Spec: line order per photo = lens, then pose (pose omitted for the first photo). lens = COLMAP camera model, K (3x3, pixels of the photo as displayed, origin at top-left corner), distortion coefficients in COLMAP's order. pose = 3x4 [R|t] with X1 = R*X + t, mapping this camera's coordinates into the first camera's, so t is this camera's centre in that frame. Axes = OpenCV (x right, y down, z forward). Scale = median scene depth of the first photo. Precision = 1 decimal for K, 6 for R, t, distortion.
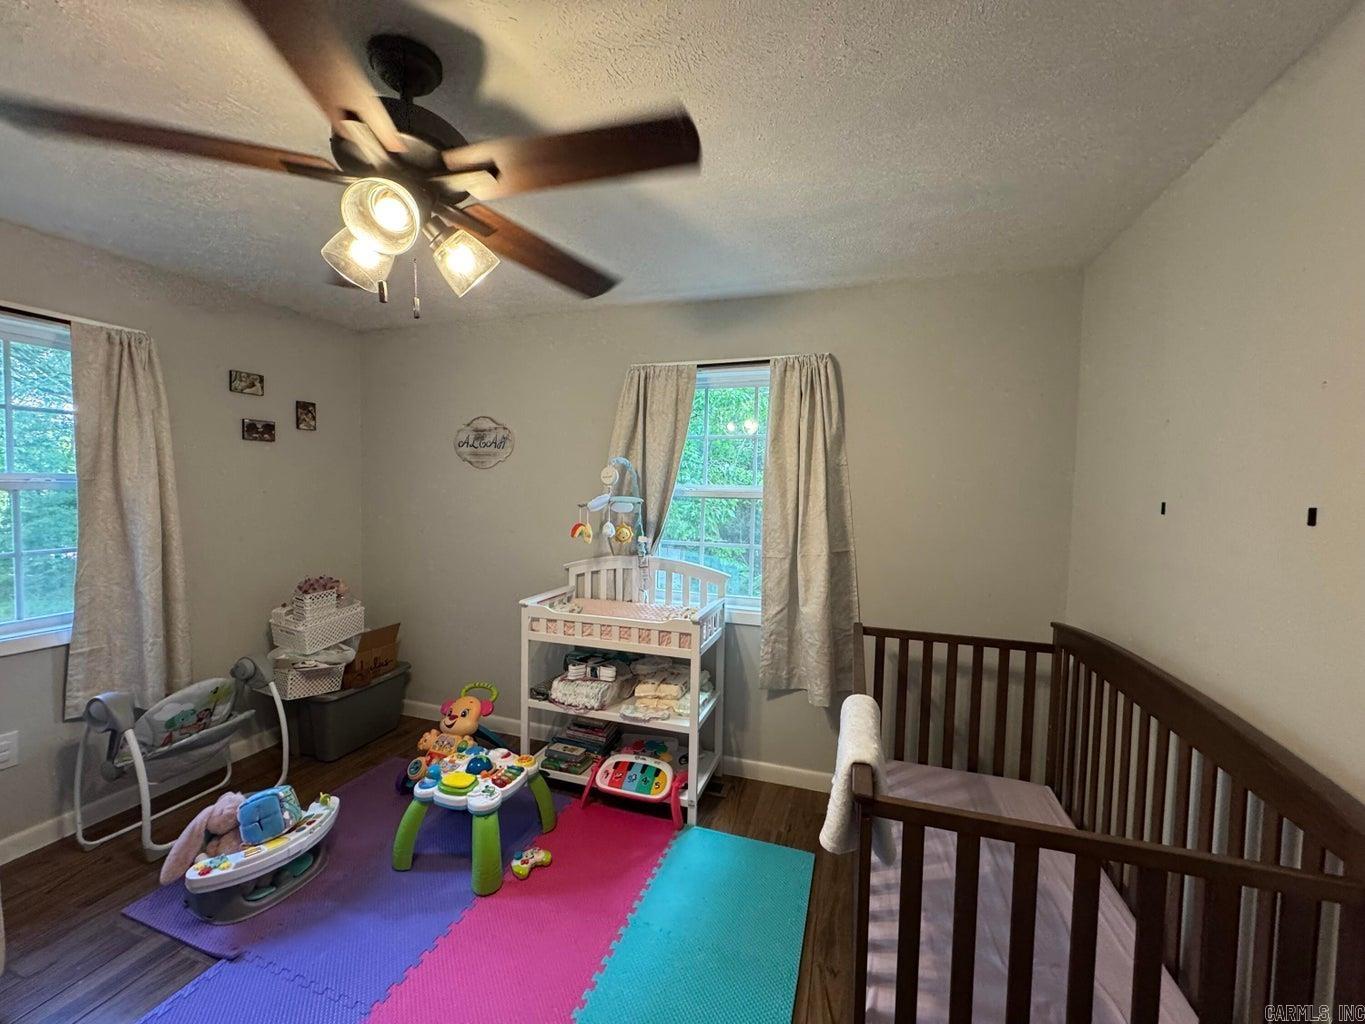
lens RADIAL K [[541.8, 0, 684.4], [0, 541.8, 510.4], [0, 0, 1]] dist [-0.003147, 0.000819]
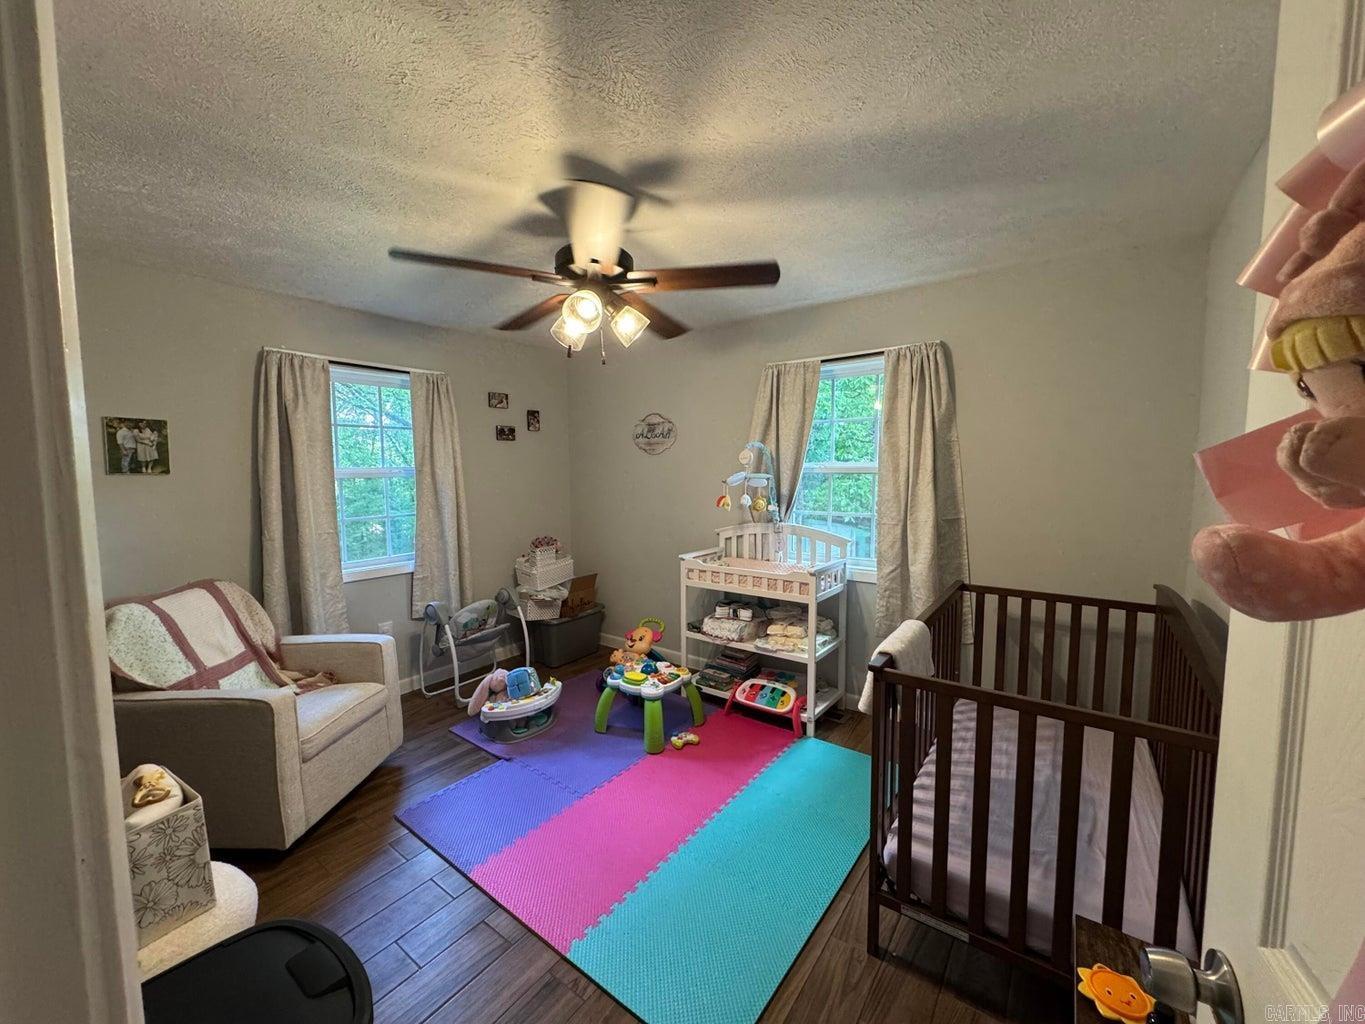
lens RADIAL K [[541.8, 0, 684.3], [0, 541.8, 504.6], [0, 0, 1]] dist [-0.003147, 0.000819]
pose [[0.947940, -0.003885, -0.318425, 0.126383], [0.011346, 0.999703, 0.021580, 0.016611], [0.318246, -0.024069, 0.947703, -0.234701]]
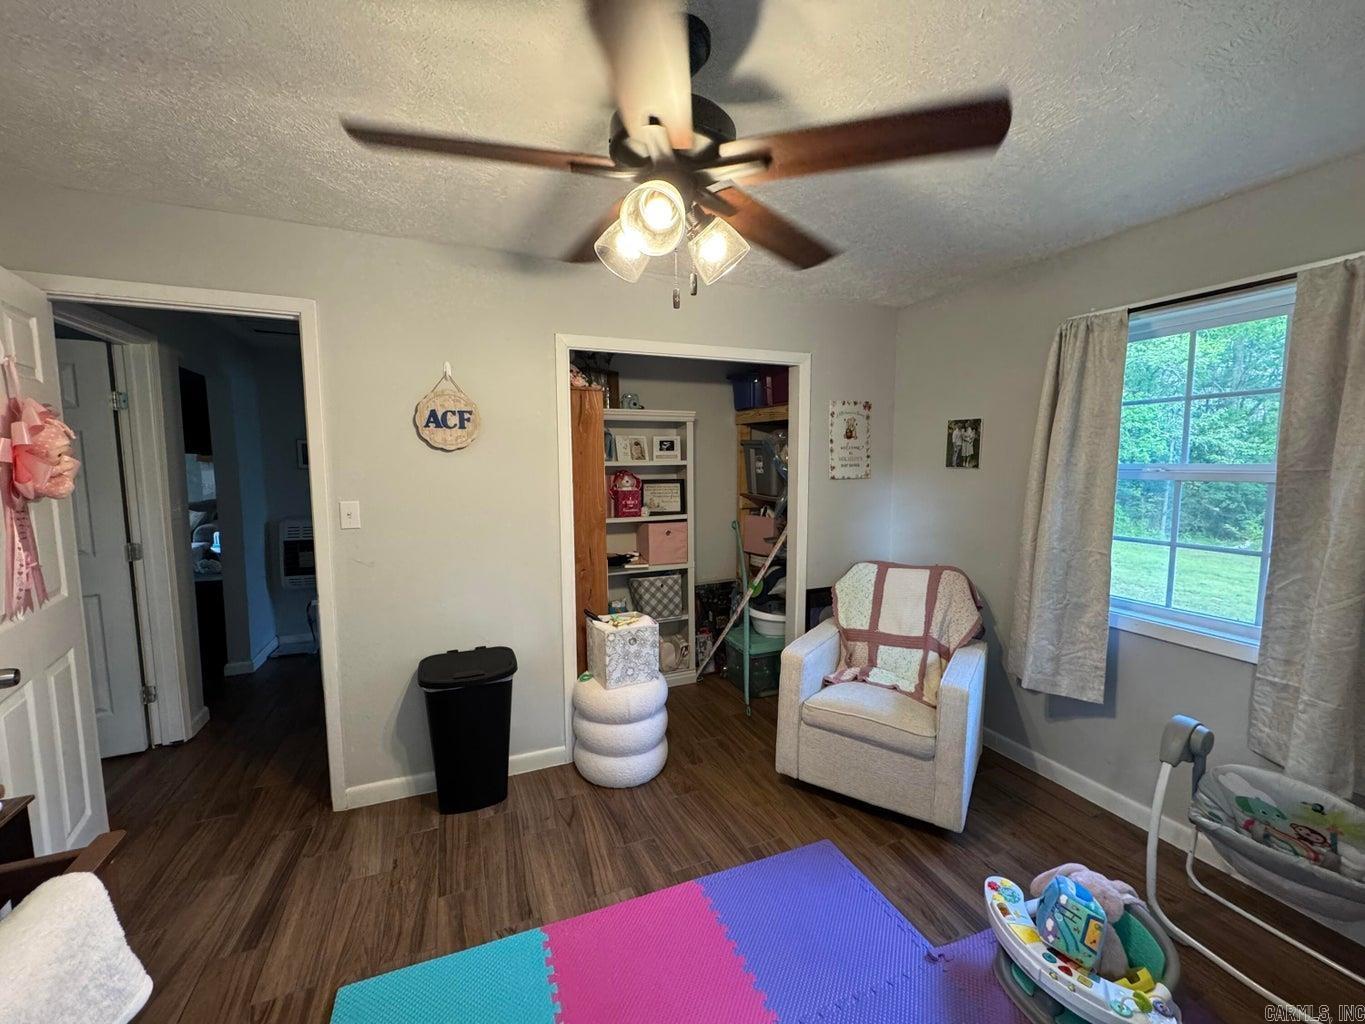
lens RADIAL K [[541.8, 0, 683.6], [0, 541.8, 512.8], [0, 0, 1]] dist [-0.003147, 0.000819]
pose [[-0.757192, 0.043226, -0.651761, 0.070815], [-0.042998, 0.992345, 0.115767, -0.041533], [0.651776, 0.115683, -0.749537, 0.871815]]
